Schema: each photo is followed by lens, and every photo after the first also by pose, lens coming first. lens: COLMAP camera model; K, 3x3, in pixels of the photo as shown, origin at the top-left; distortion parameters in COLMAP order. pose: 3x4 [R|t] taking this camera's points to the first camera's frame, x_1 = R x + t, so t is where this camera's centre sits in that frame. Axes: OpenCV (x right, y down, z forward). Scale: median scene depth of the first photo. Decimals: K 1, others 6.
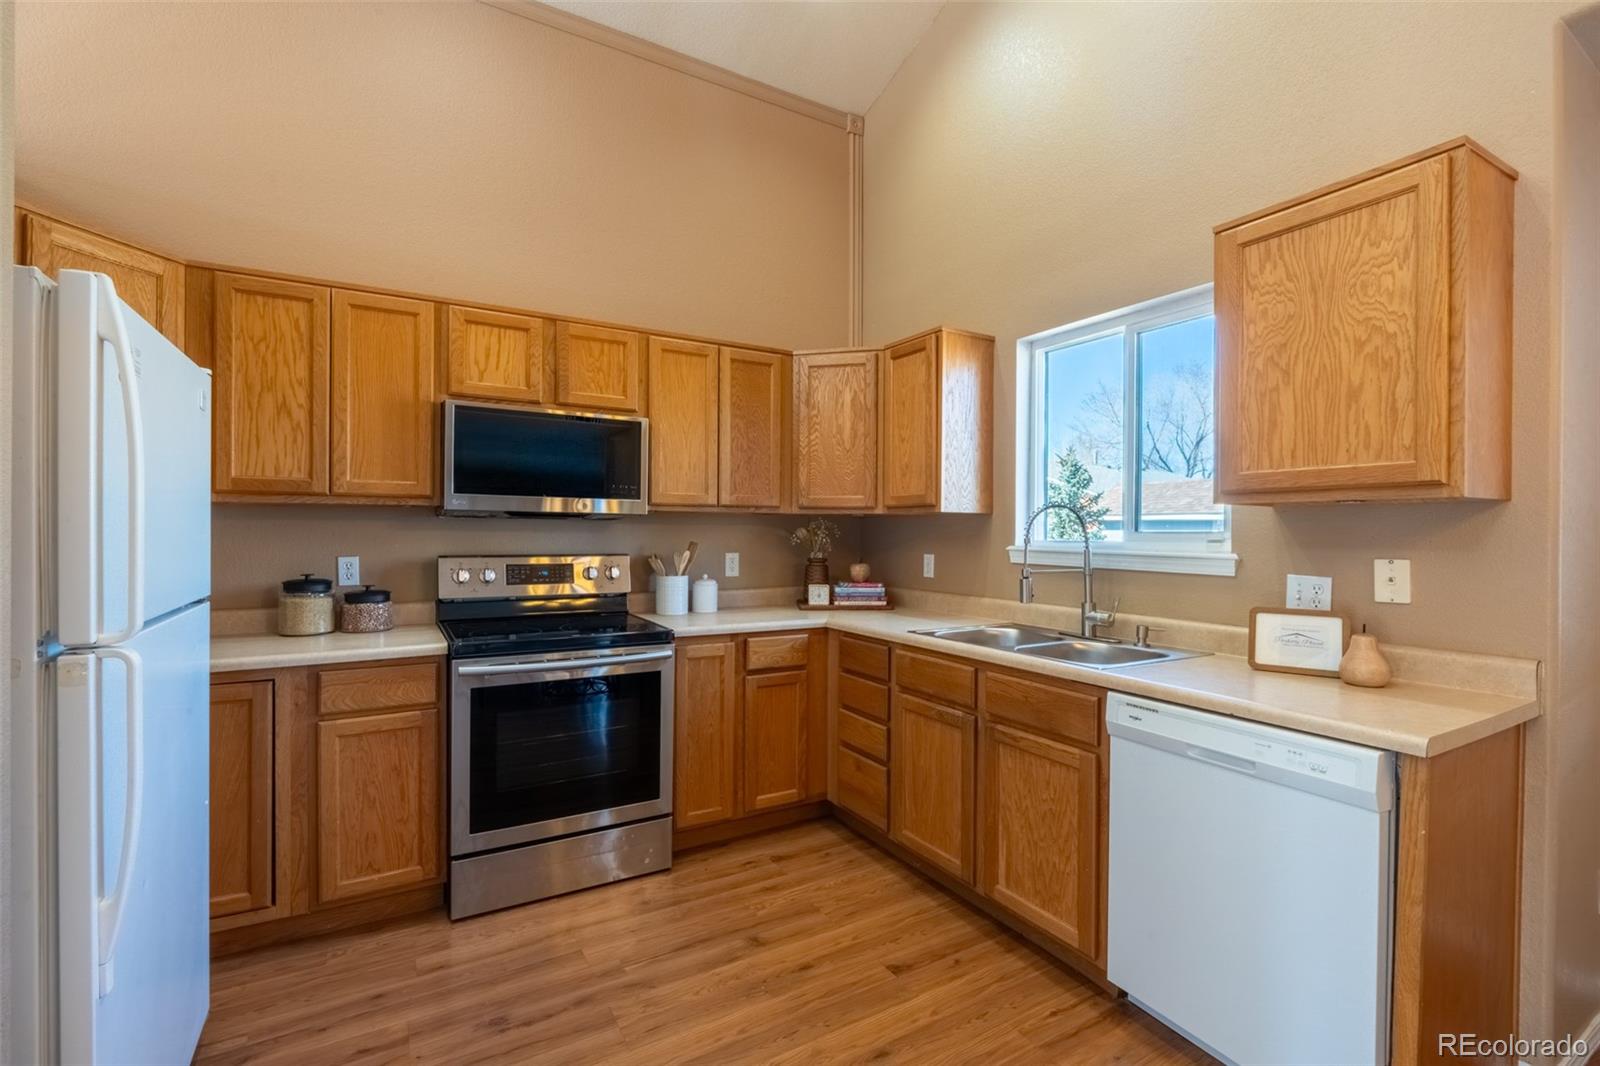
lens RADIAL K [[709.8, 0, 792.1], [0, 709.8, 533.6], [0, 0, 1]] dist [-0.008800, 0.000742]
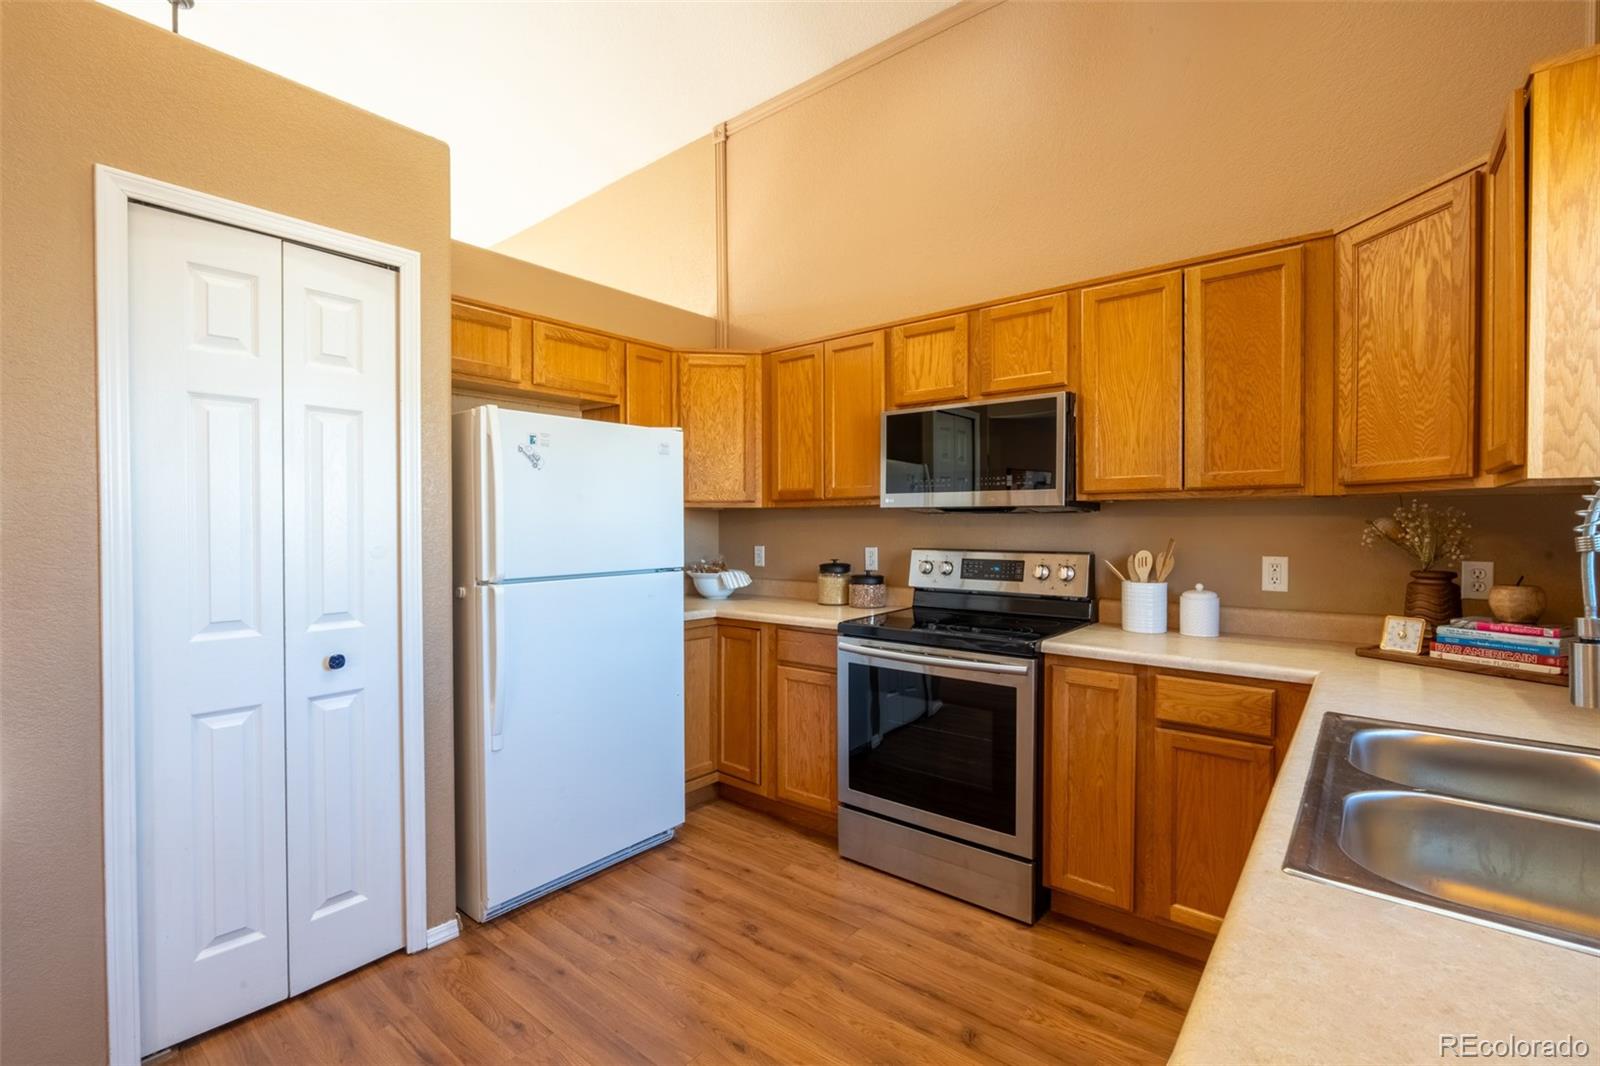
lens RADIAL K [[709.8, 0, 793.9], [0, 709.8, 535.1], [0, 0, 1]] dist [-0.008800, 0.000742]
pose [[0.347860, 0.006352, -0.937525, 0.498046], [0.000648, 0.999975, 0.007016, 0.002102], [0.937546, -0.003048, 0.347847, 0.428012]]
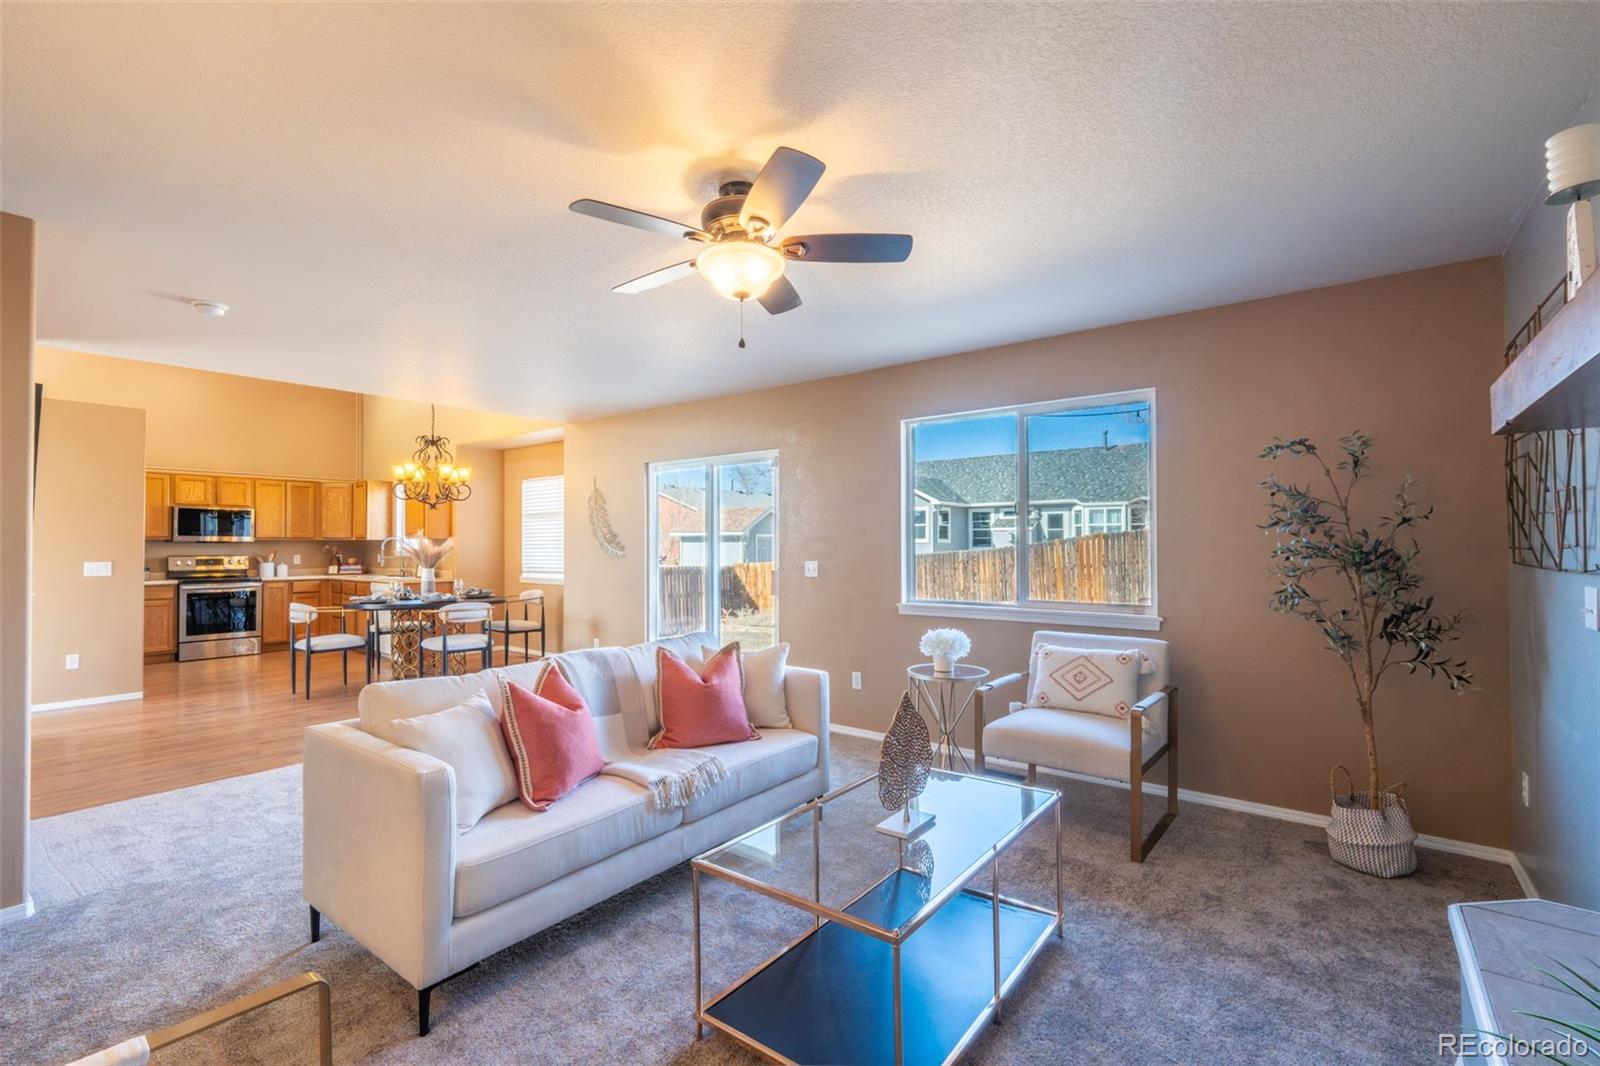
lens RADIAL K [[709.8, 0, 792.3], [0, 709.8, 532.0], [0, 0, 1]] dist [-0.008800, 0.000742]
pose [[0.932116, -0.003988, 0.362138, 0.870660], [0.011510, 0.999760, -0.018616, 0.016095], [-0.361977, 0.021520, 0.931939, -2.709822]]
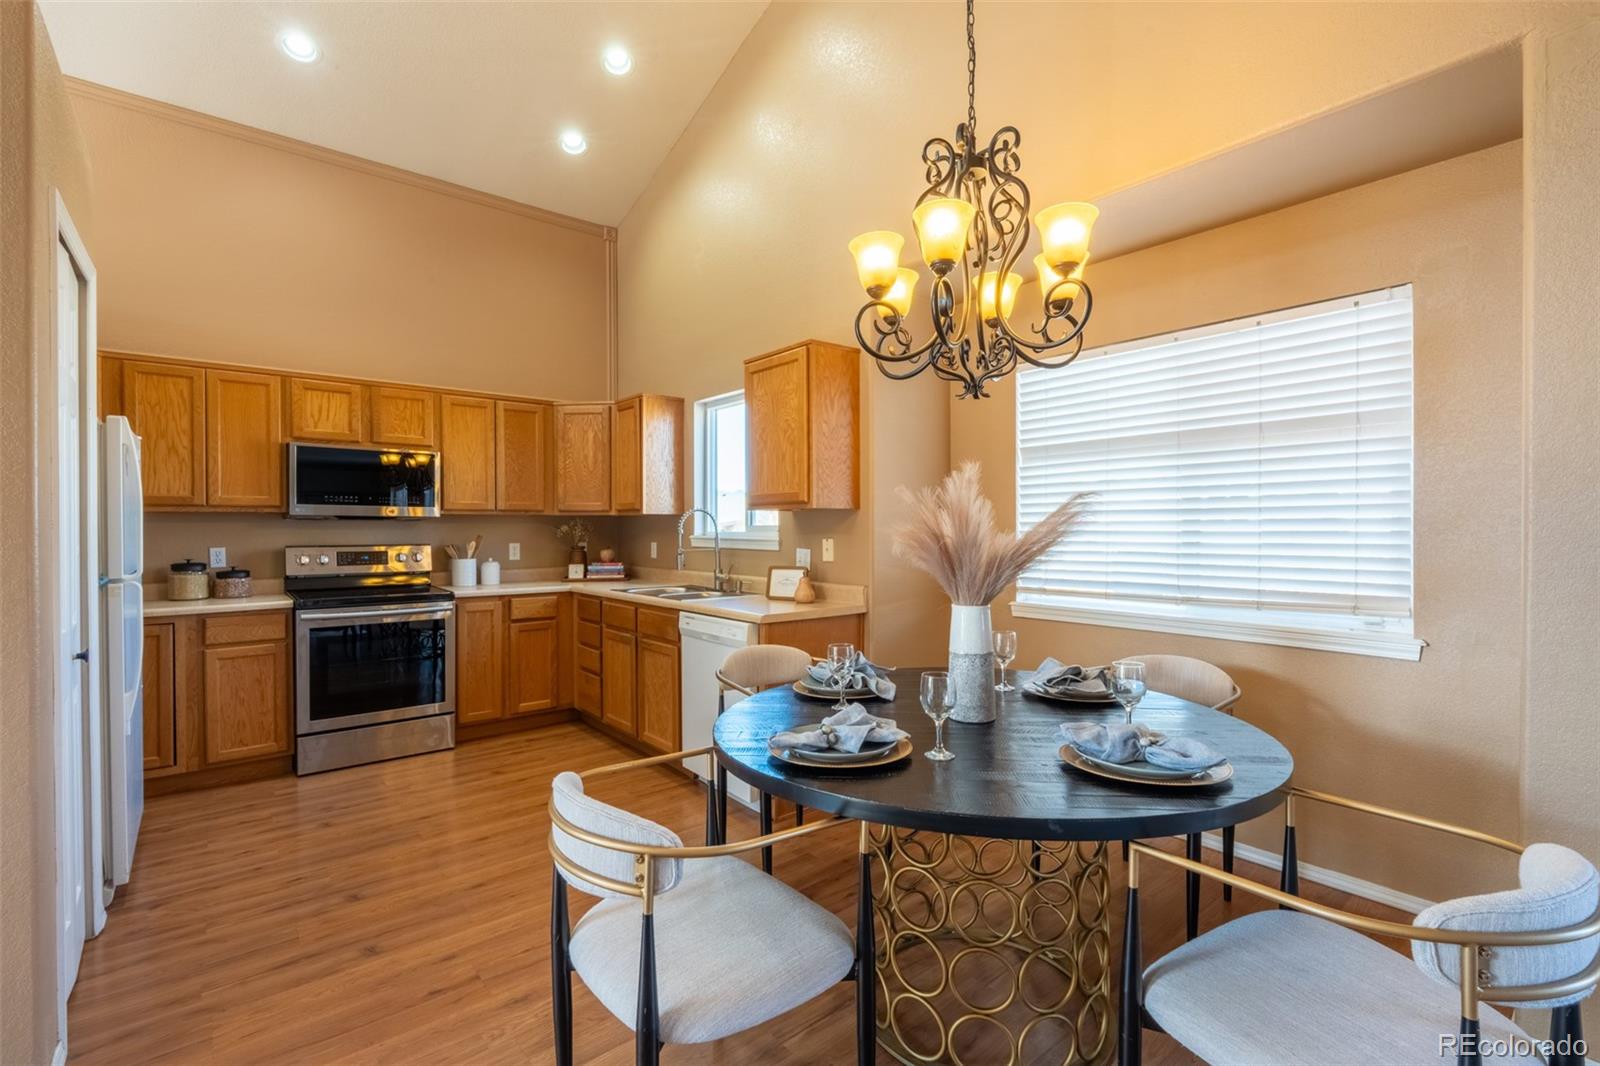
lens RADIAL K [[709.8, 0, 789.9], [0, 709.8, 532.4], [0, 0, 1]] dist [-0.008800, 0.000742]
pose [[0.987174, -0.010115, 0.159327, 0.295444], [0.009592, 0.999946, 0.004054, 0.006840], [-0.159359, -0.002474, 0.987218, -0.604887]]
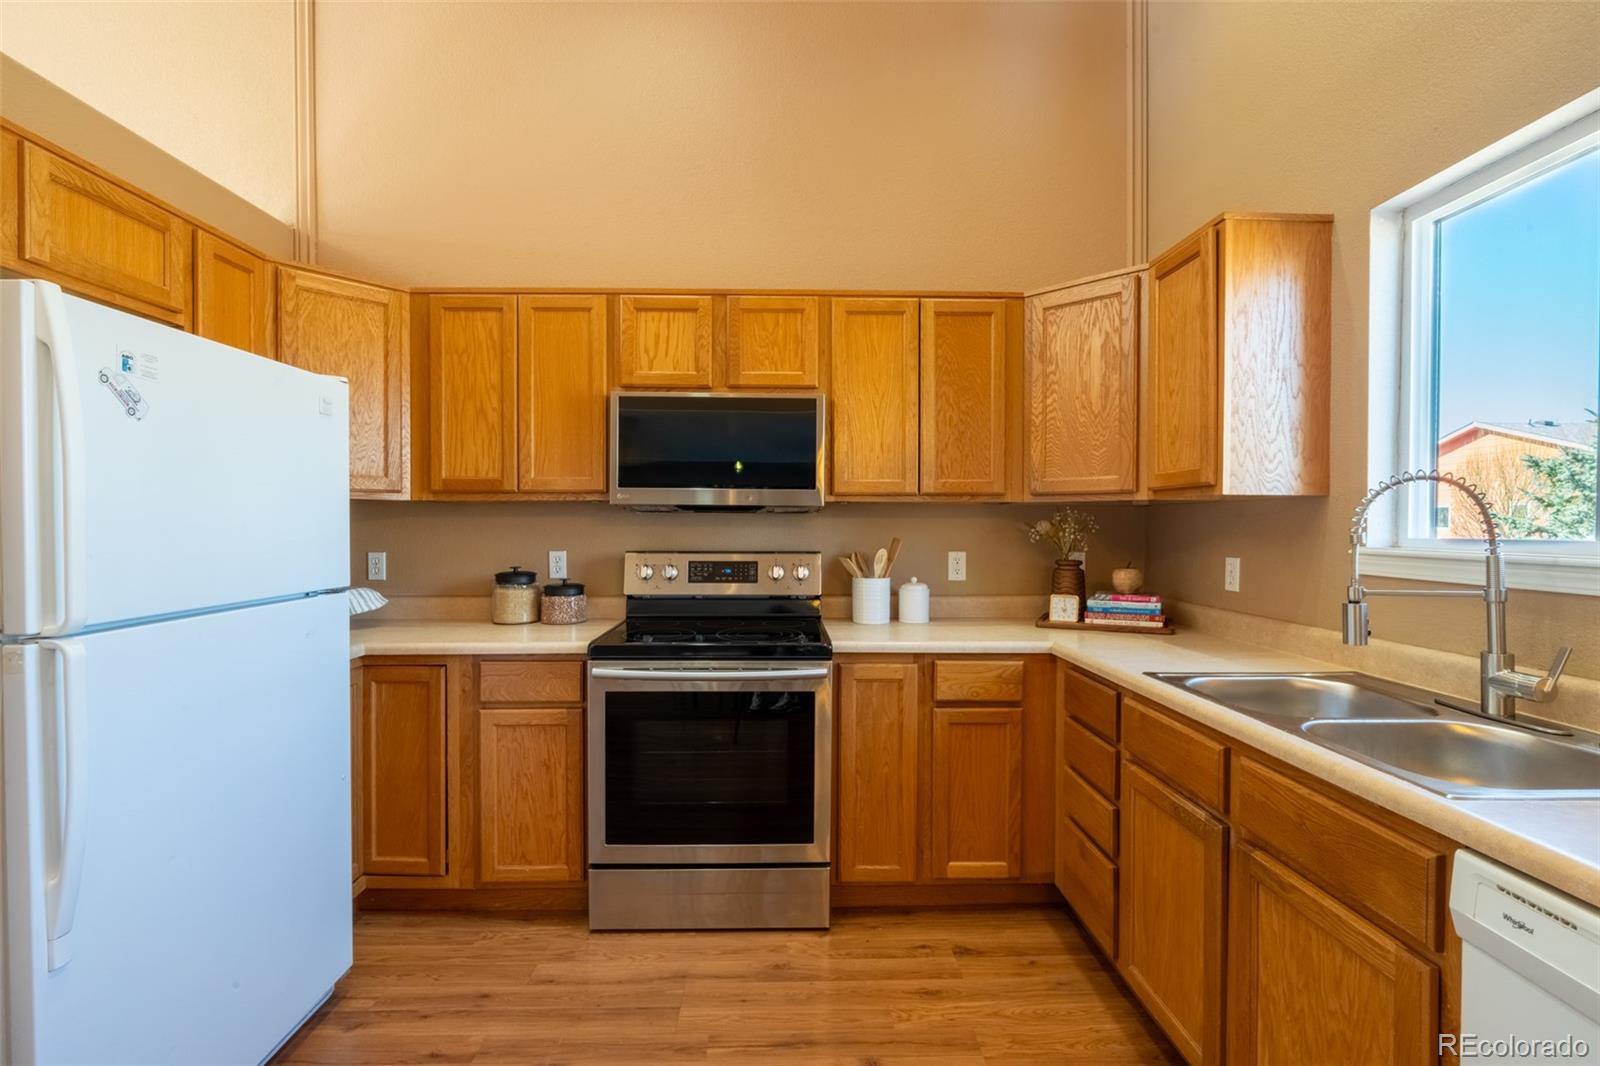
lens RADIAL K [[709.8, 0, 796.0], [0, 709.8, 534.1], [0, 0, 1]] dist [-0.008800, 0.000742]
pose [[0.875640, 0.001651, -0.482962, 0.190933], [0.001808, 0.999976, 0.006698, 0.001192], [0.482961, -0.006738, 0.875616, 0.242941]]
